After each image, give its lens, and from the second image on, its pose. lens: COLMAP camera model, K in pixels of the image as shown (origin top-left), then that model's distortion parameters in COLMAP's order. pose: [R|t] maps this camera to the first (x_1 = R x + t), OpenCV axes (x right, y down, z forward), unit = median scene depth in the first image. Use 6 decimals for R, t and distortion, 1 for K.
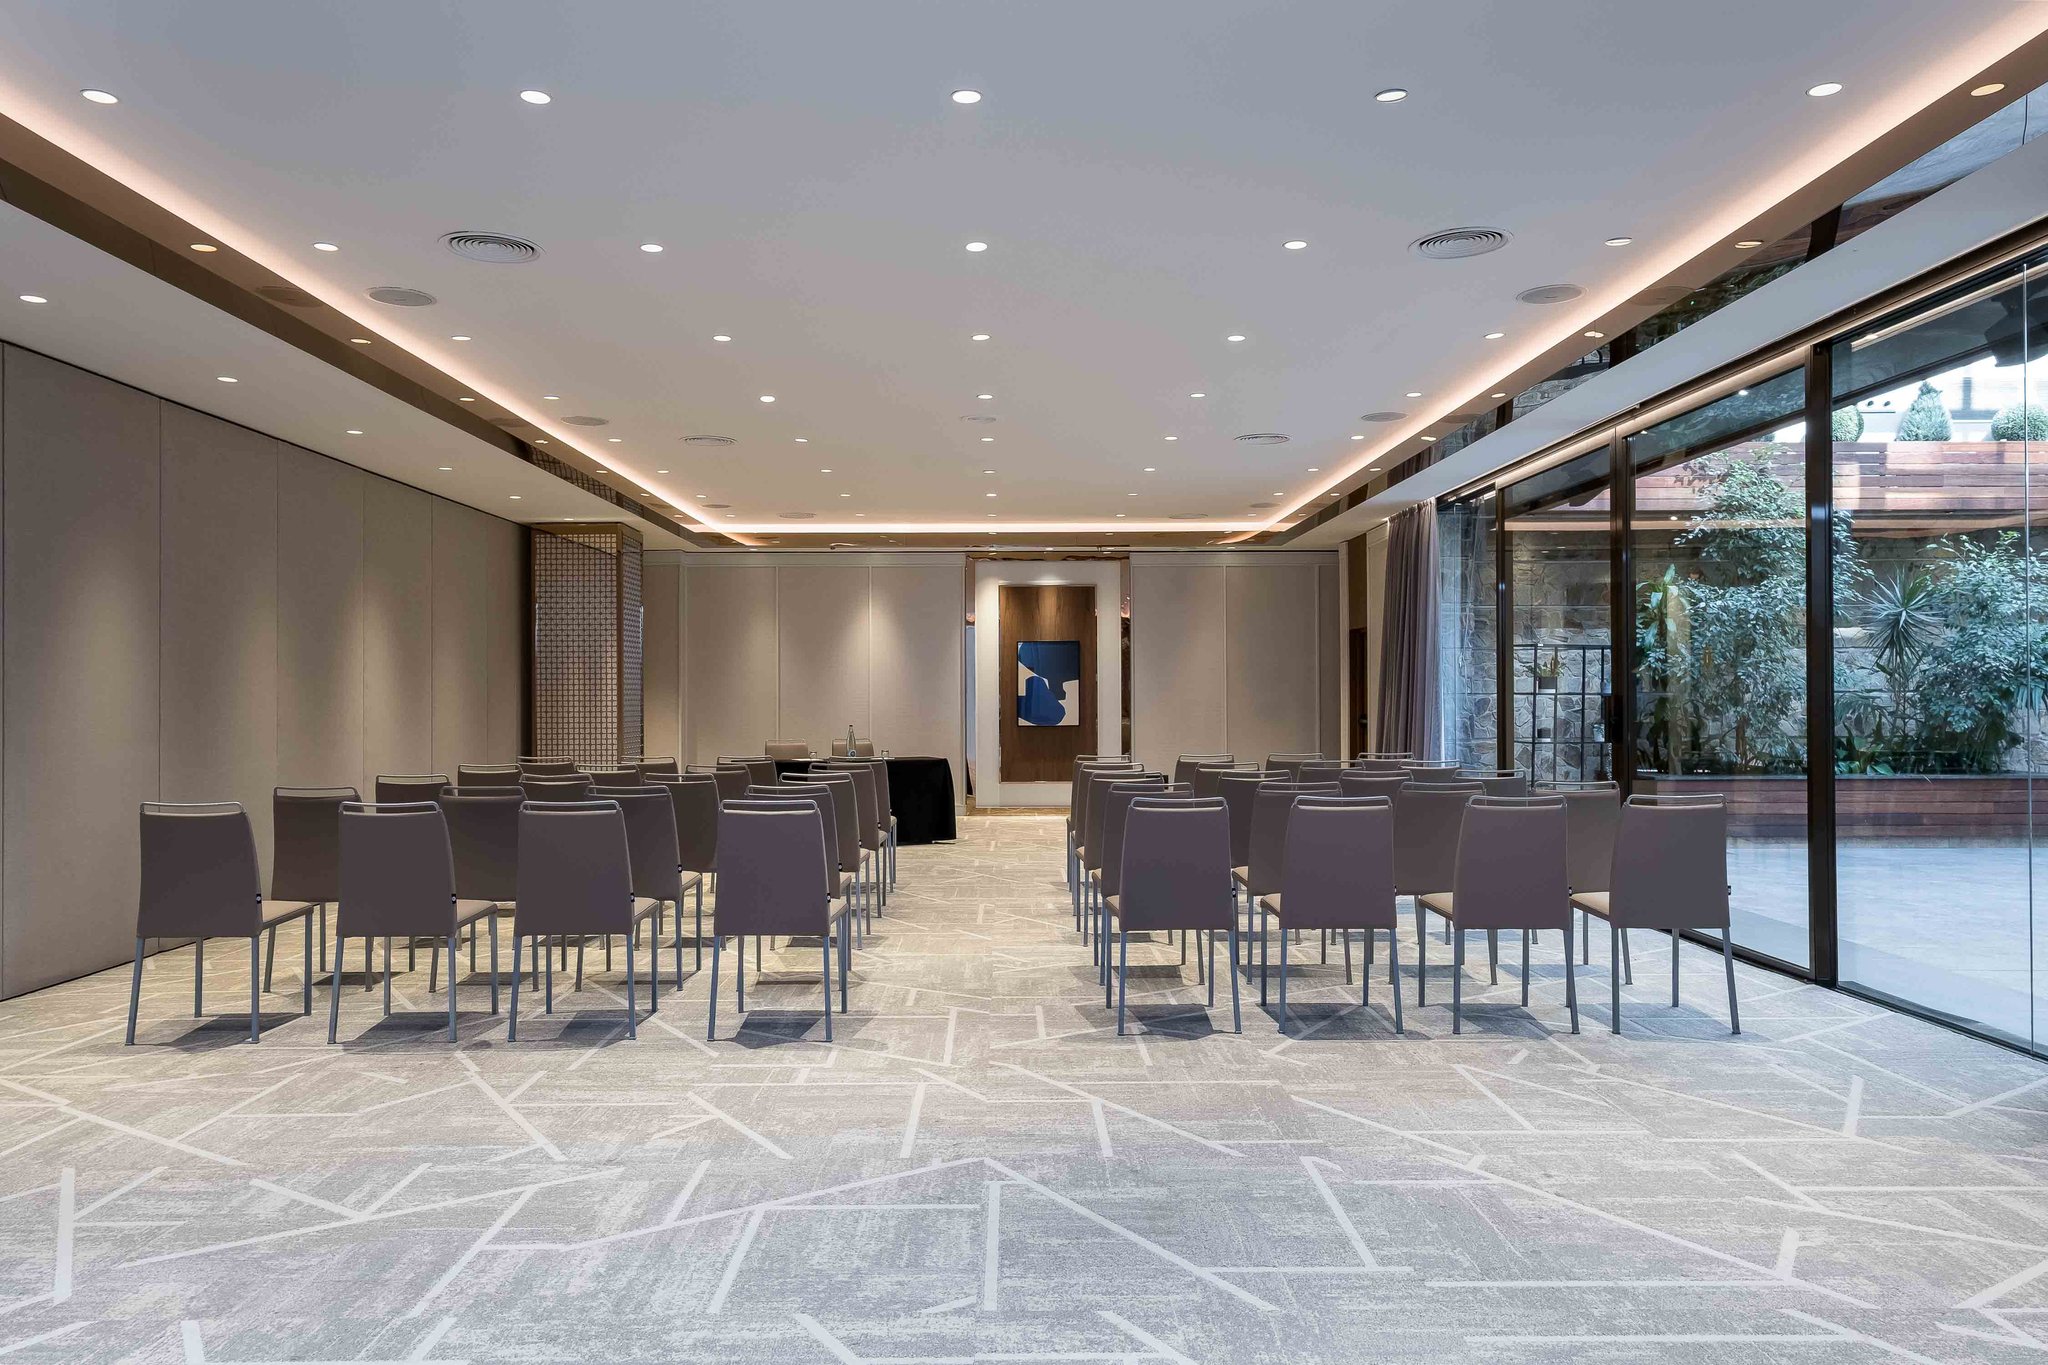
lens RADIAL K [[1377.6, 0, 1015.7], [0, 1377.6, 685.5], [0, 0, 1]] dist [0.017045, 0.000219]
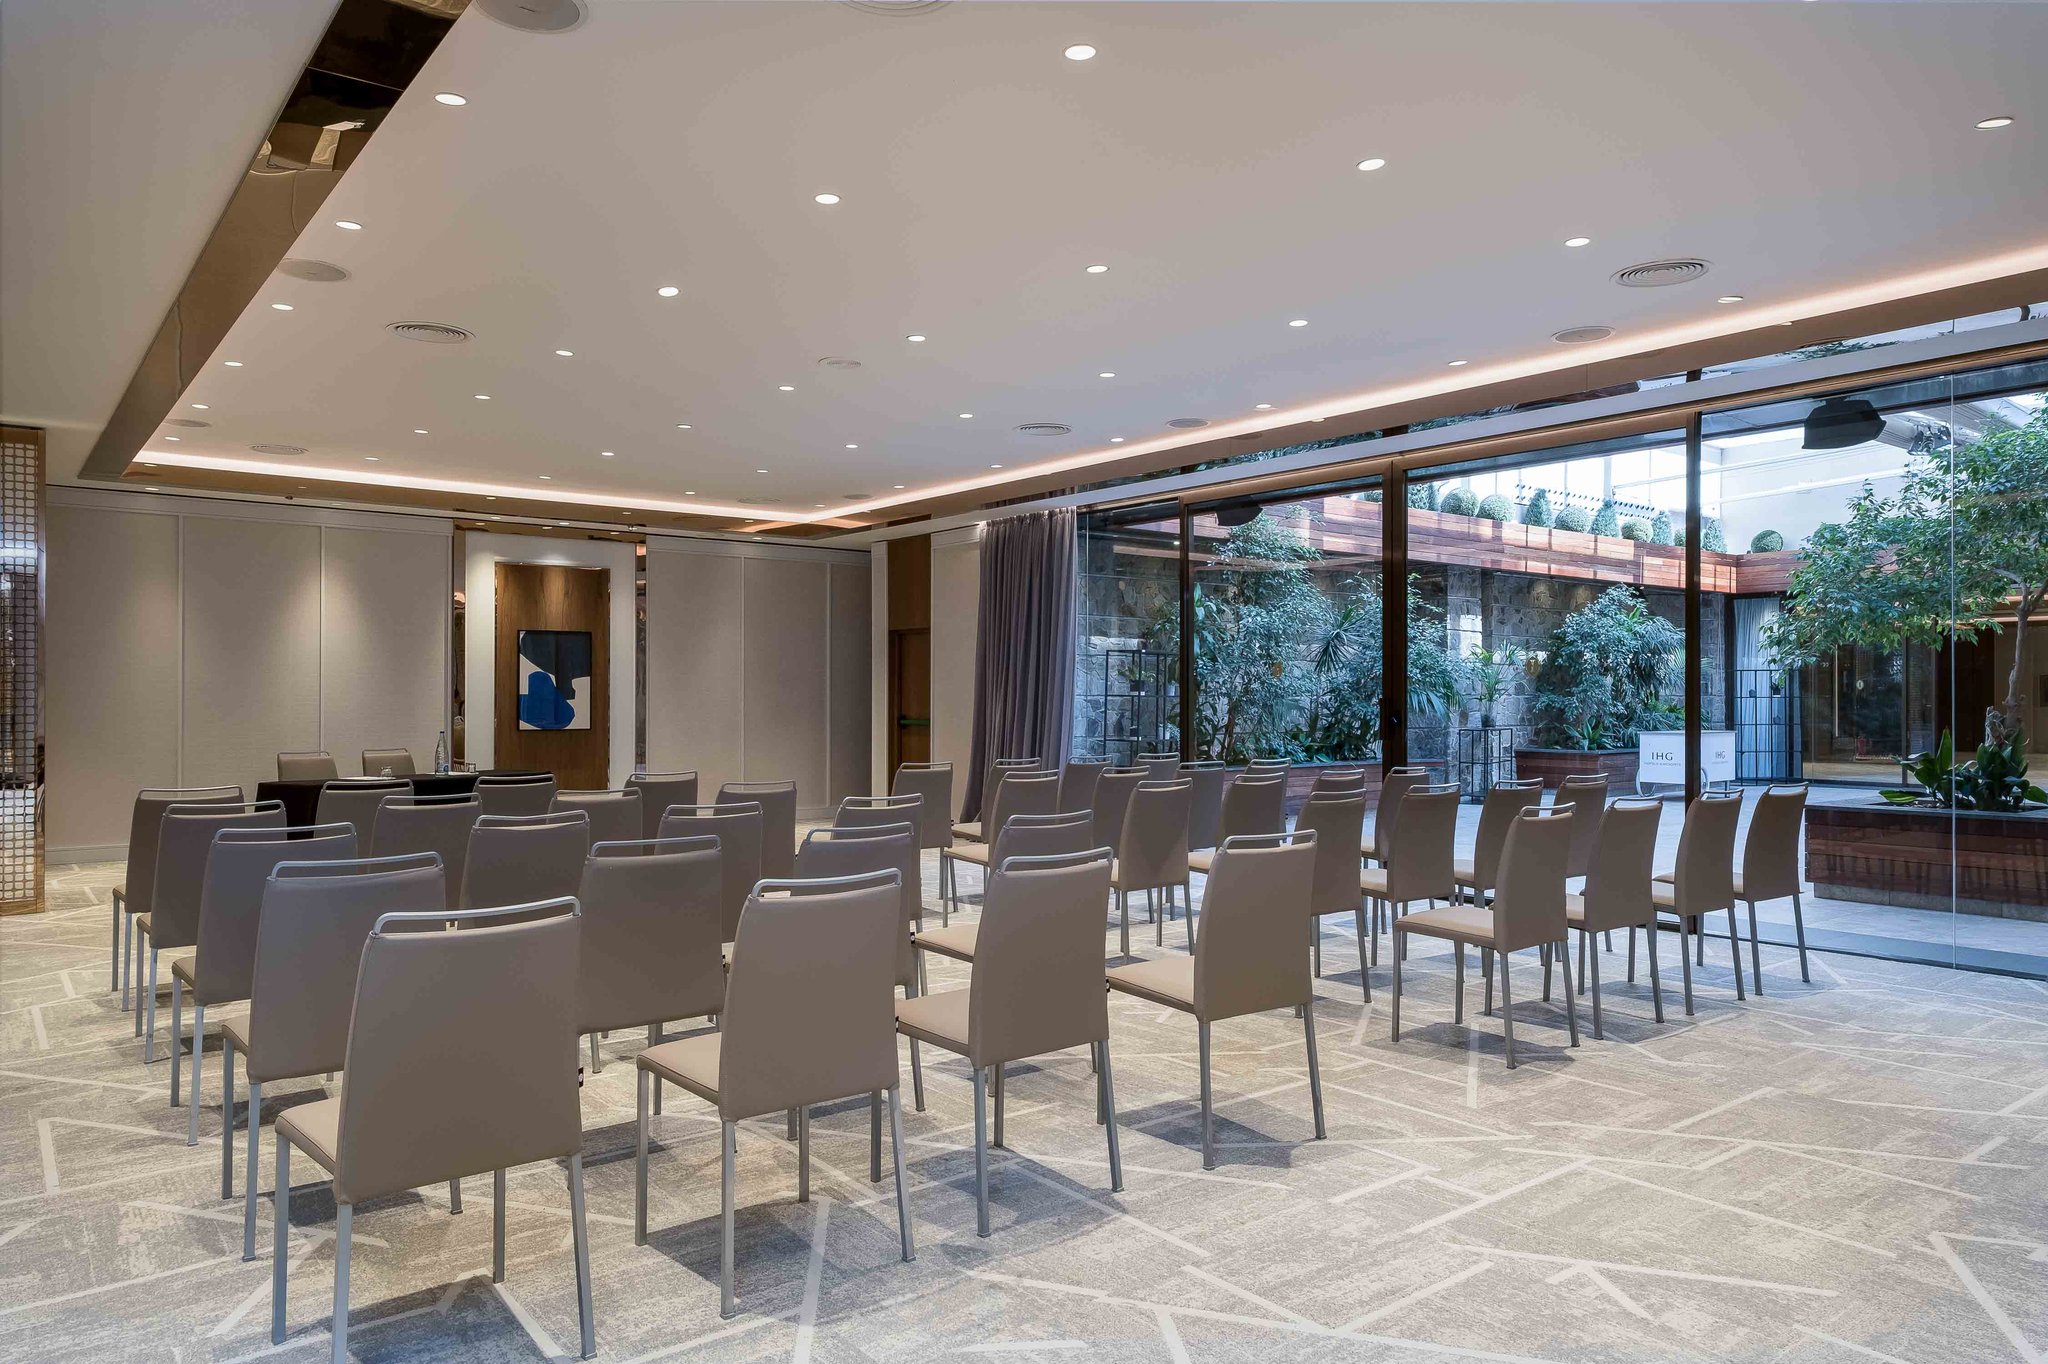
lens RADIAL K [[1321.2, 0, 1019.5], [0, 1321.2, 682.0], [0, 0, 1]] dist [0.009642, -0.001217]
pose [[0.793092, 0.011344, 0.608996, -0.385985], [-0.009455, 0.999935, -0.006313, 0.003210], [-0.609029, -0.000751, 0.793148, 0.269647]]
